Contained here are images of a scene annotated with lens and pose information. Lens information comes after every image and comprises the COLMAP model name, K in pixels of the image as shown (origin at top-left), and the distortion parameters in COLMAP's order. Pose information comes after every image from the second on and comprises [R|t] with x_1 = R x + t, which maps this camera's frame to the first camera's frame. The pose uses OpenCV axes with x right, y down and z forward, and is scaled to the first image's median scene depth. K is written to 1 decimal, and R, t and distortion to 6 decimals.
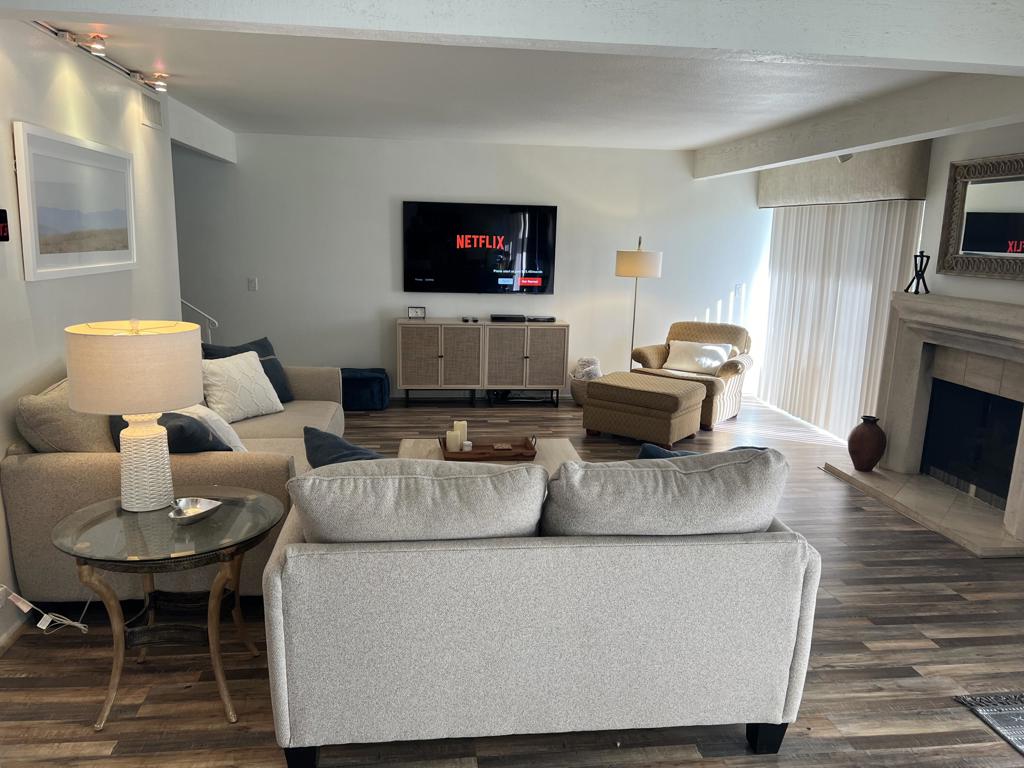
lens RADIAL K [[772.1, 0, 510.5], [0, 772.1, 387.0], [0, 0, 1]] dist [0.068138, -0.076793]
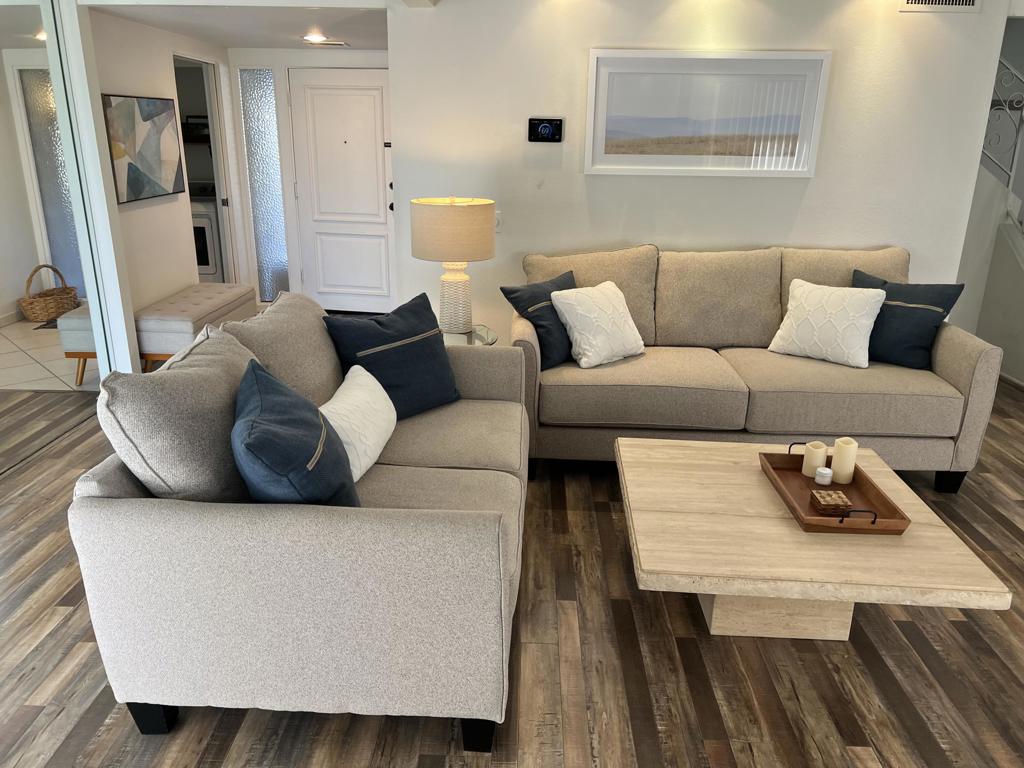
lens RADIAL K [[772.1, 0, 510.5], [0, 772.1, 387.0], [0, 0, 1]] dist [0.068138, -0.076793]
pose [[-0.151174, 0.289448, -0.945180, 0.447684], [-0.206915, 0.925722, 0.316584, -0.111953], [0.966609, 0.243431, -0.080054, 0.626201]]
